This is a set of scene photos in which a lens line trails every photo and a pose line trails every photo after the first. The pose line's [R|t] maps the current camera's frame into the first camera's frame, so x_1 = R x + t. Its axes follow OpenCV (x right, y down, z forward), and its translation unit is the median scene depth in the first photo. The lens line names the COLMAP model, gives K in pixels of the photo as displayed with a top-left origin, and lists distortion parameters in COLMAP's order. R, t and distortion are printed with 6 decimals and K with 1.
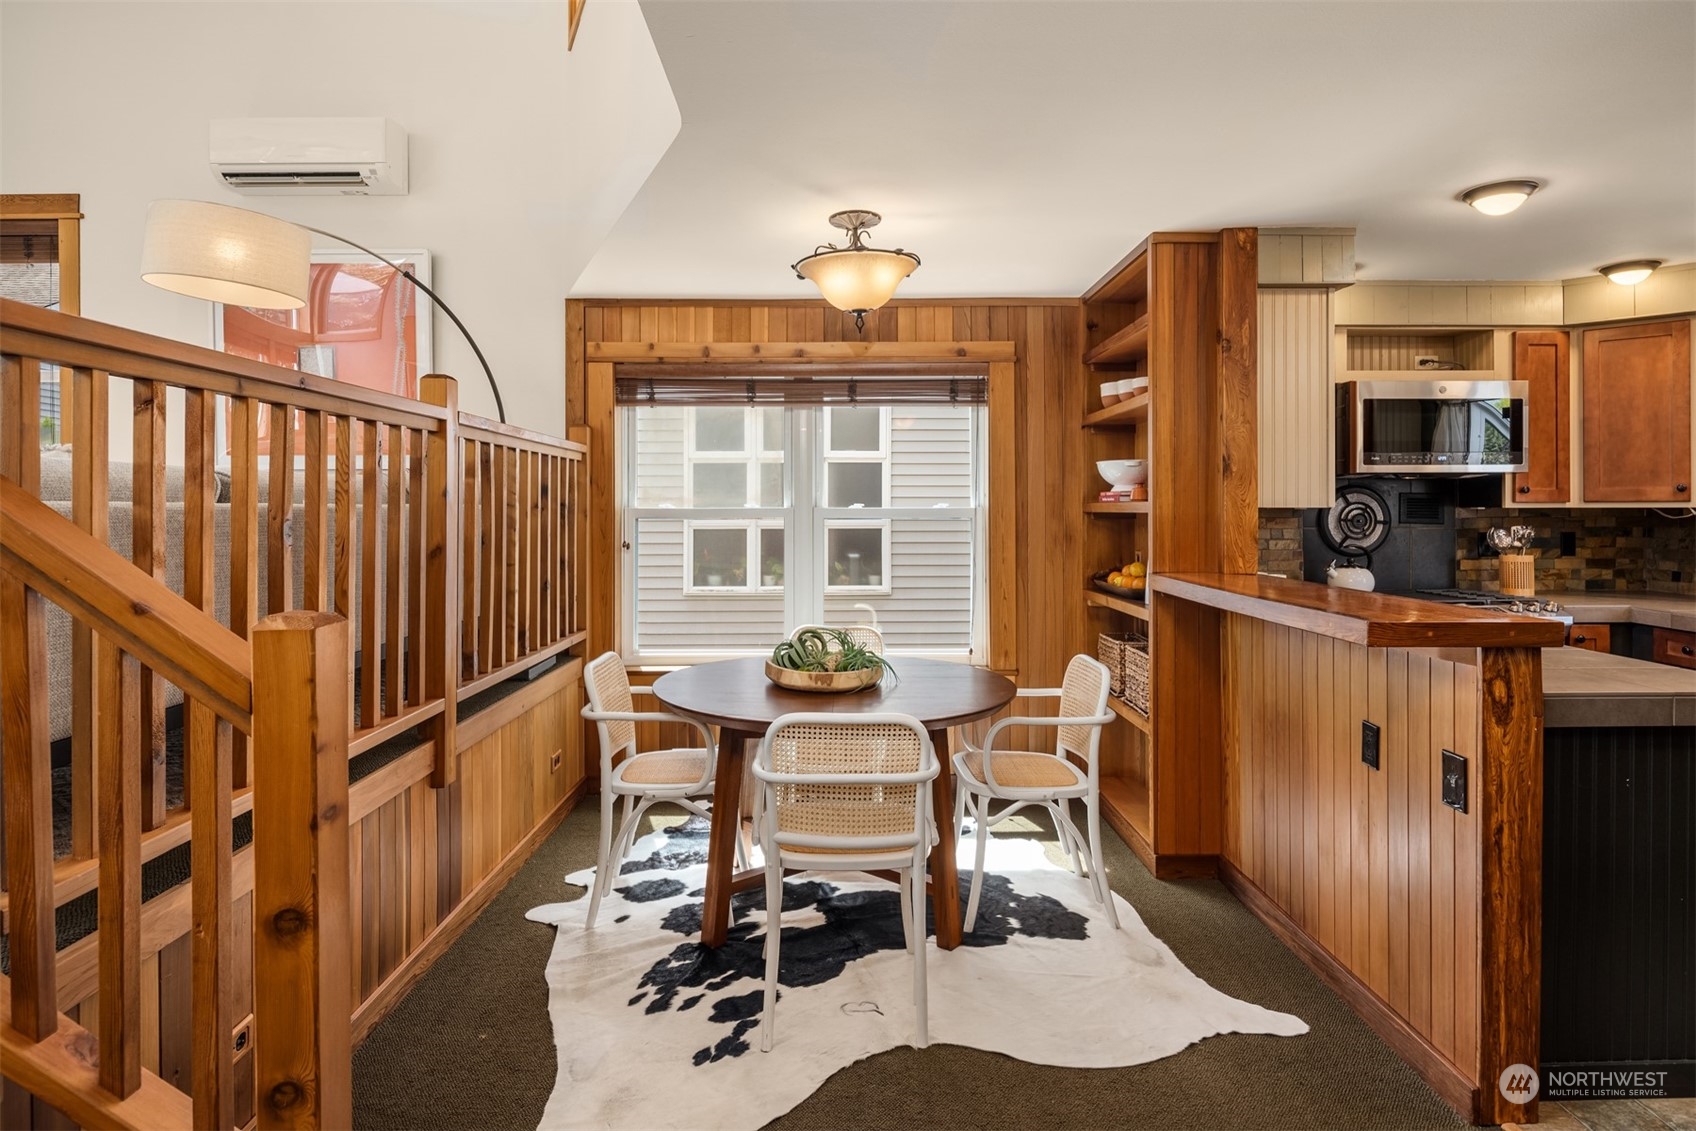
lens RADIAL K [[925.1, 0, 855.9], [0, 925.1, 509.3], [0, 0, 1]] dist [0.003392, -0.006084]
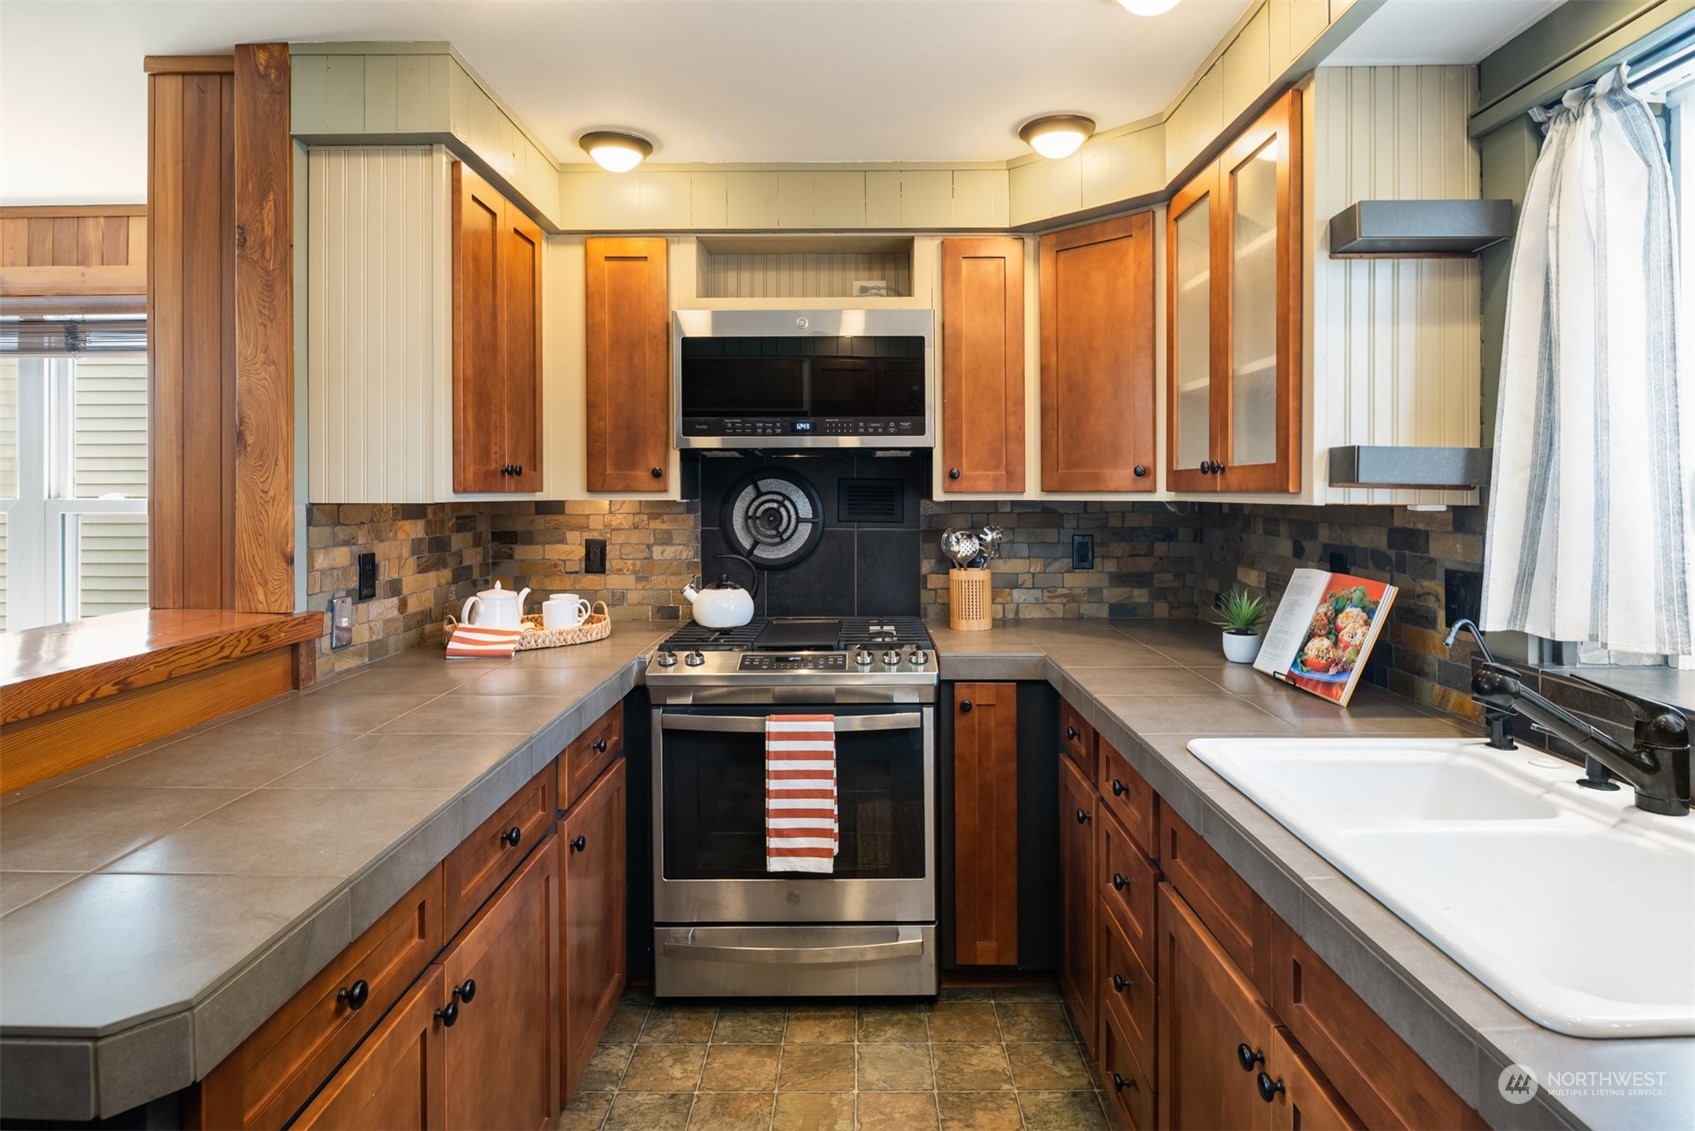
lens RADIAL K [[924.5, 0, 844.3], [0, 924.5, 494.7], [0, 0, 1]] dist [0.003392, -0.006084]
pose [[0.999662, 0.000621, -0.025991, 0.758115], [-0.000577, 0.999998, 0.001703, -0.007973], [0.025992, -0.001687, 0.999661, 0.374657]]
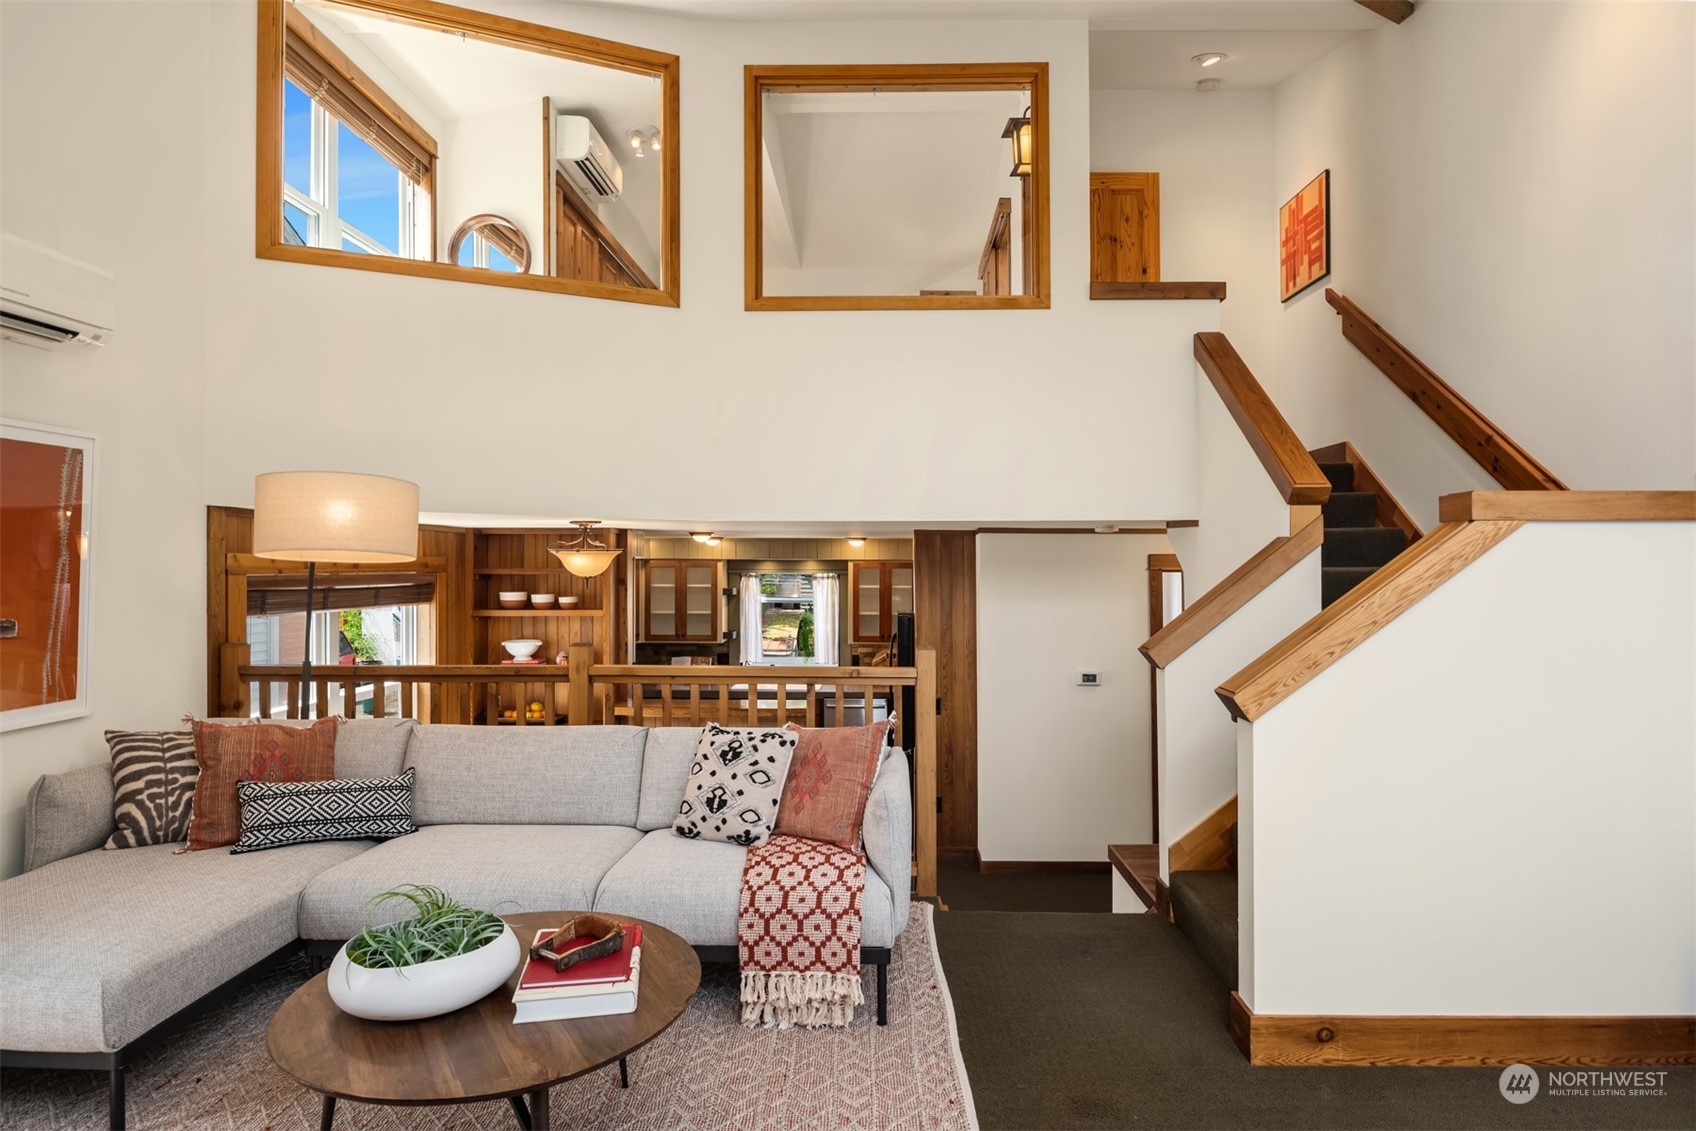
lens RADIAL K [[925.1, 0, 850.4], [0, 925.1, 562.5], [0, 0, 1]] dist [0.003392, -0.006084]
pose [[0.055517, 0.011082, 0.998396, -1.475714], [-0.000575, 0.999939, -0.011067, -0.190579], [-0.998458, 0.000040, 0.055520, 0.367400]]
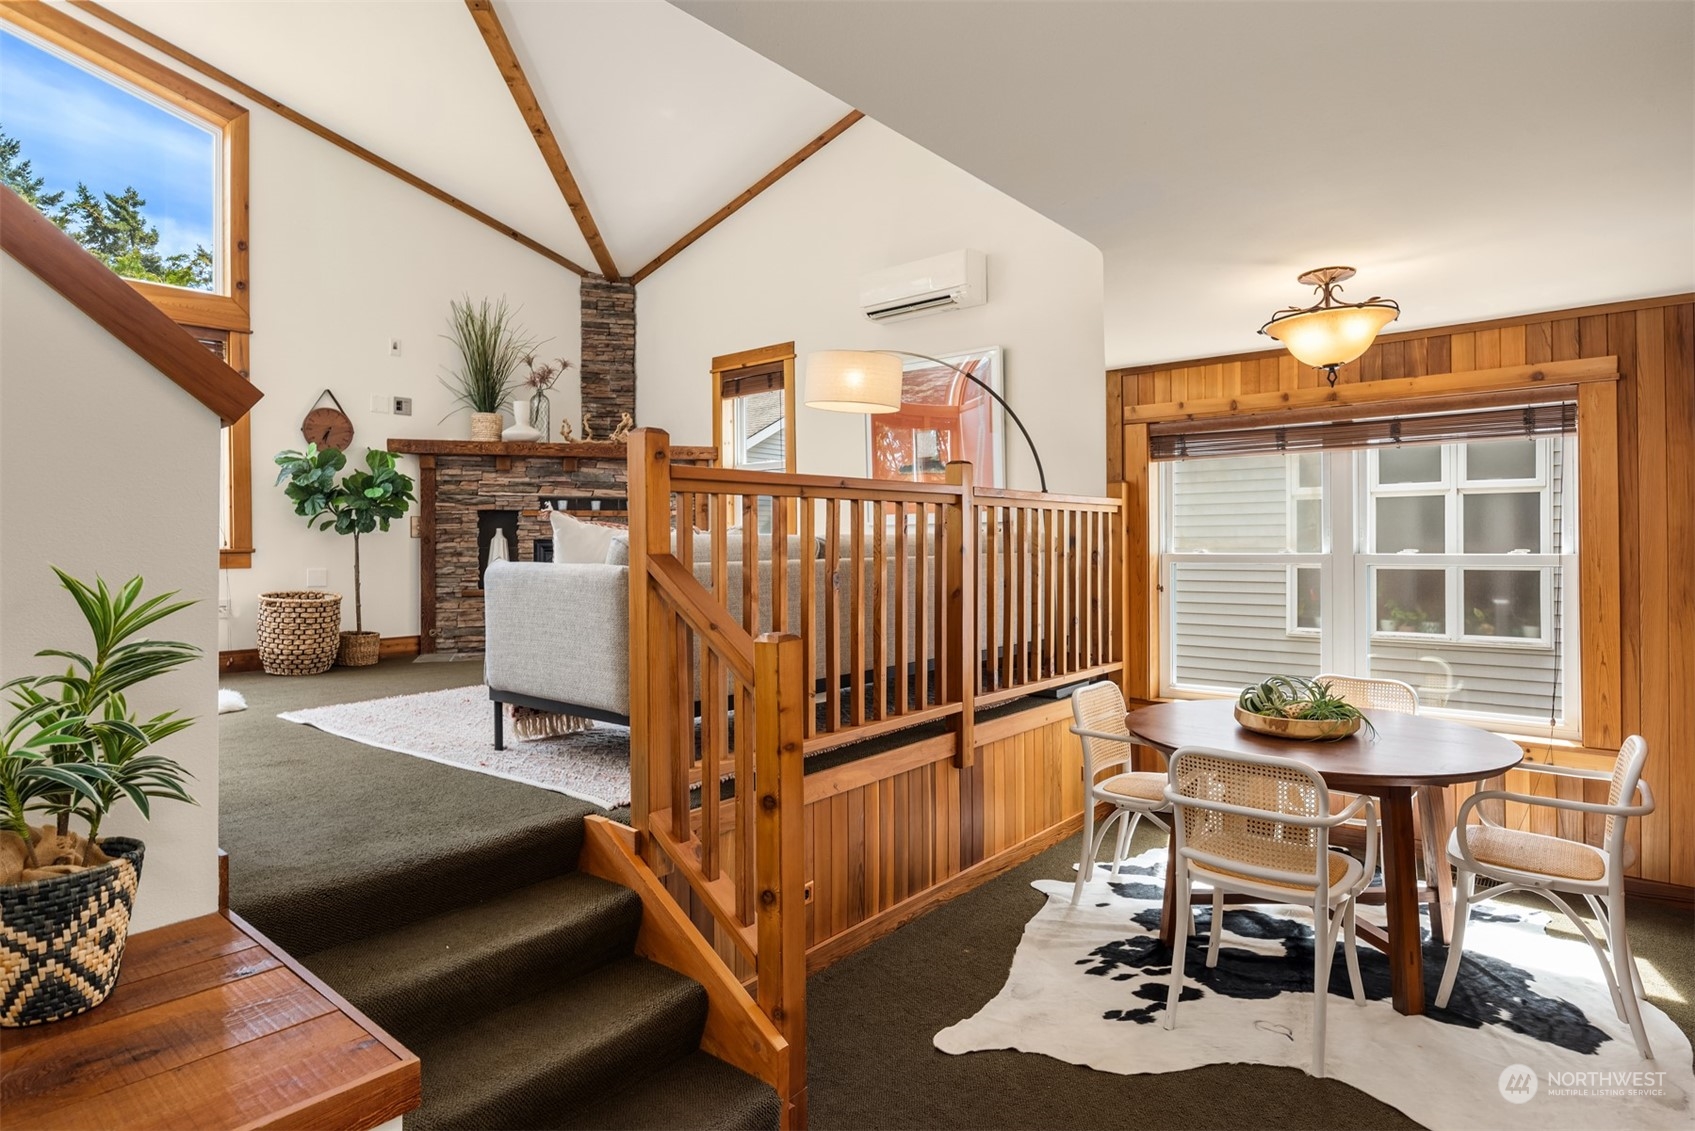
lens RADIAL K [[924.5, 0, 863.8], [0, 924.5, 548.9], [0, 0, 1]] dist [0.003392, -0.006084]
pose [[0.771181, 0.001387, -0.636615, 0.221863], [0.004716, 0.999958, 0.007891, -0.021586], [0.636599, -0.009088, 0.771142, -0.090364]]
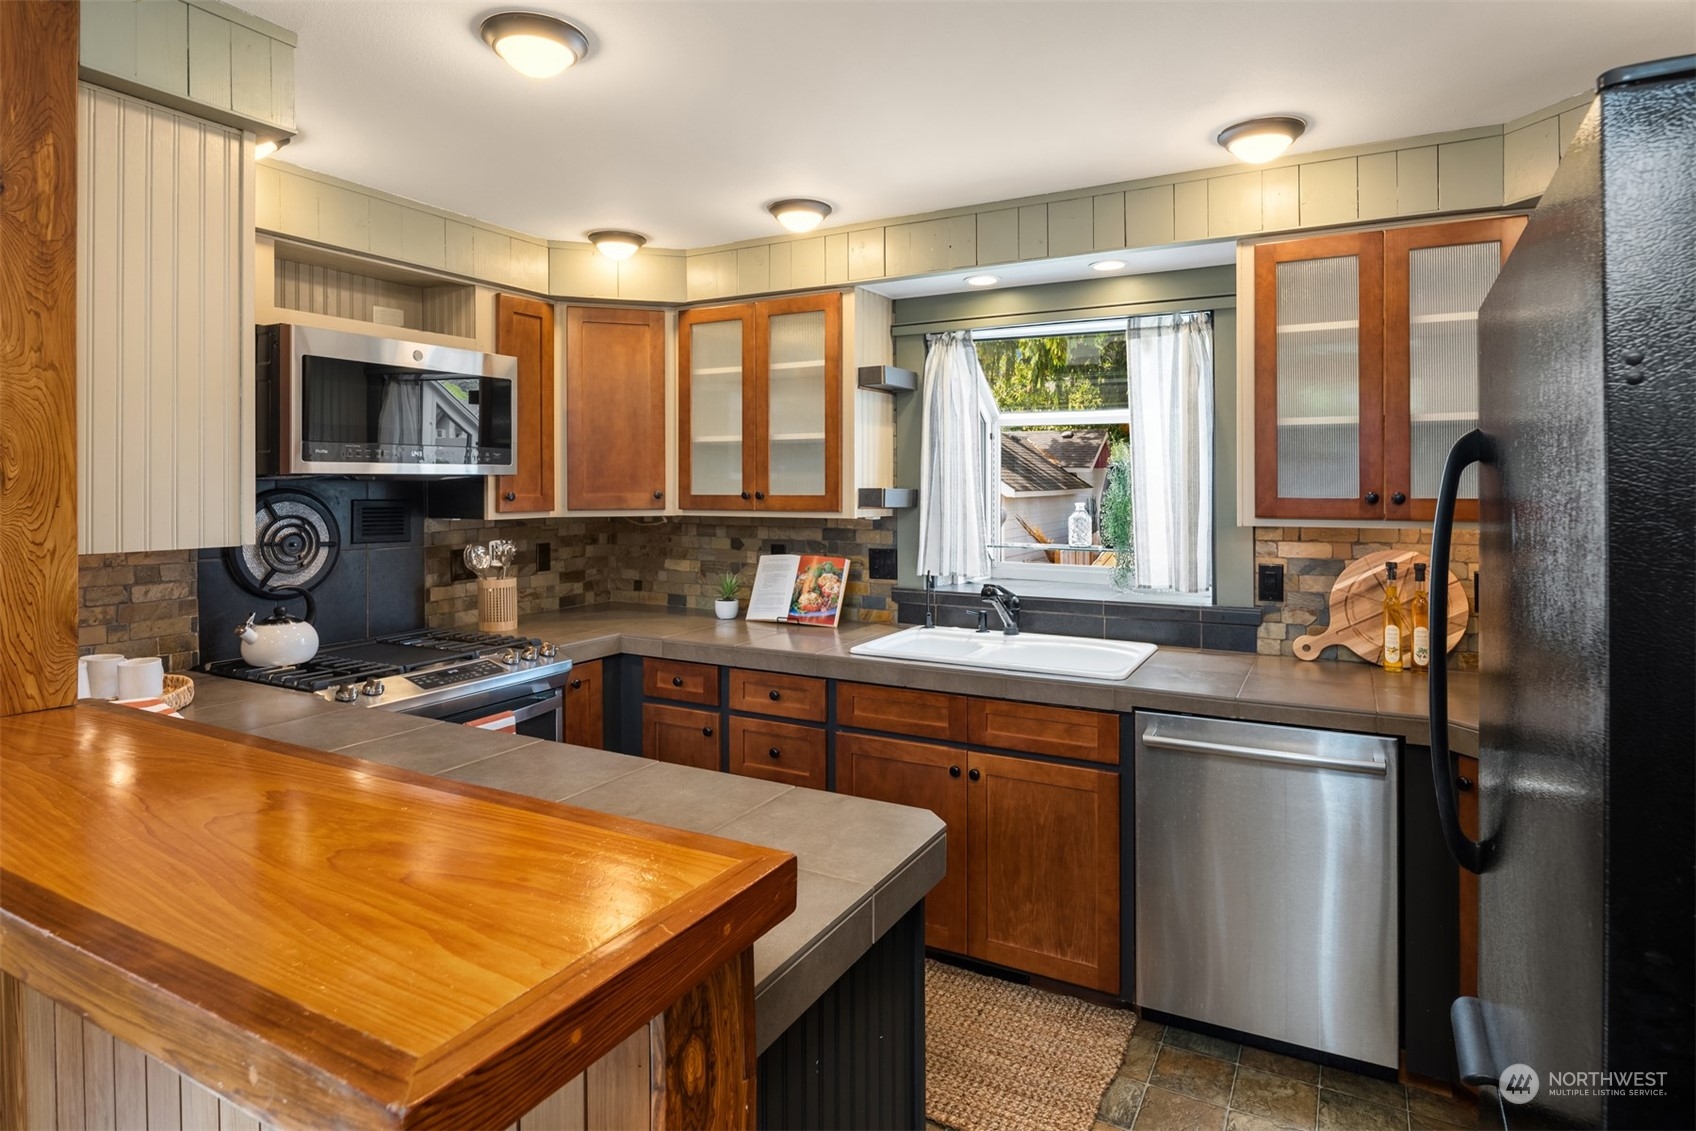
lens RADIAL K [[925.1, 0, 850.6], [0, 925.1, 483.8], [0, 0, 1]] dist [0.003392, -0.006084]
pose [[0.494556, 0.001376, 0.869145, 0.211742], [0.003325, 0.999988, -0.003475, -0.032376], [-0.869140, 0.004608, 0.494545, 0.414946]]
